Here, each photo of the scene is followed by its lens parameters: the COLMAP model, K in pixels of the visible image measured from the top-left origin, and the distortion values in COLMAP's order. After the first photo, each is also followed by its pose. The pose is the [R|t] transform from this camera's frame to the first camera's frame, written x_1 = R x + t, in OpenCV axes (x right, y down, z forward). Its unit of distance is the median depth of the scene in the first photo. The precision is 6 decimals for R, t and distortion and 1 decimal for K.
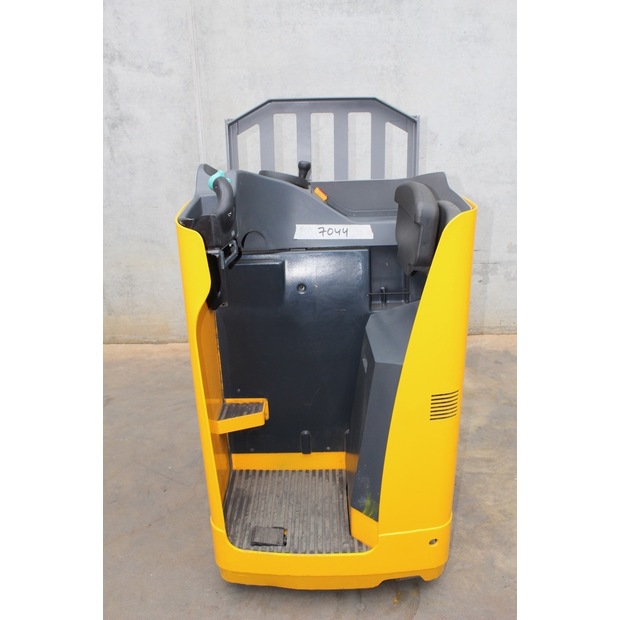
lens RADIAL K [[548.0, 0, 310.2], [0, 548.0, 320.6], [0, 0, 1]] dist [-0.162901, 0.143913]
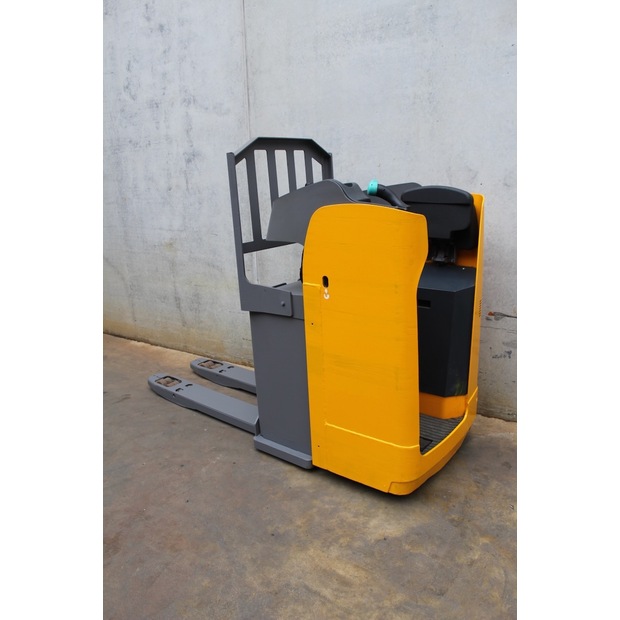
lens RADIAL K [[507.7, 0, 310.5], [0, 507.7, 321.0], [0, 0, 1]] dist [-0.174776, 0.141829]
pose [[0.861509, 0.152375, -0.484340, 0.431402], [-0.173632, 0.984810, 0.000980, -0.080216], [0.477132, 0.083253, 0.874879, 0.238758]]
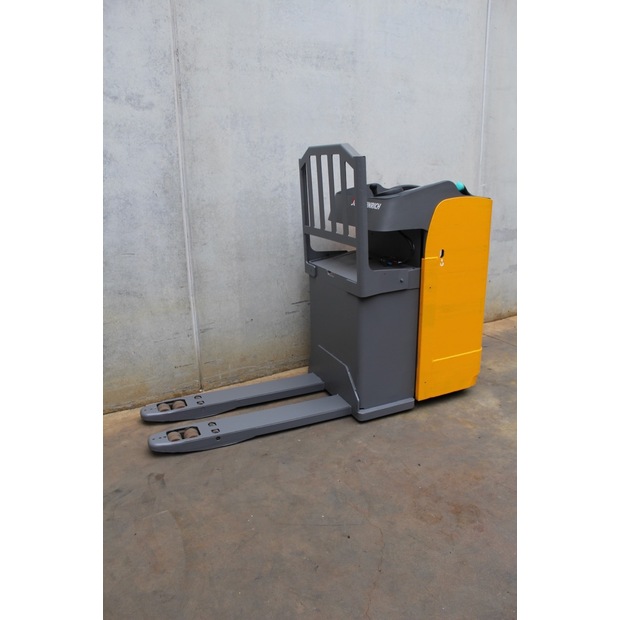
lens RADIAL K [[507.7, 0, 310.5], [0, 507.7, 321.0], [0, 0, 1]] dist [-0.174776, 0.141829]
pose [[0.849907, -0.136462, 0.508955, -0.512481], [0.171249, 0.984985, -0.021873, -0.036056], [-0.498328, 0.105748, 0.860515, 0.172681]]
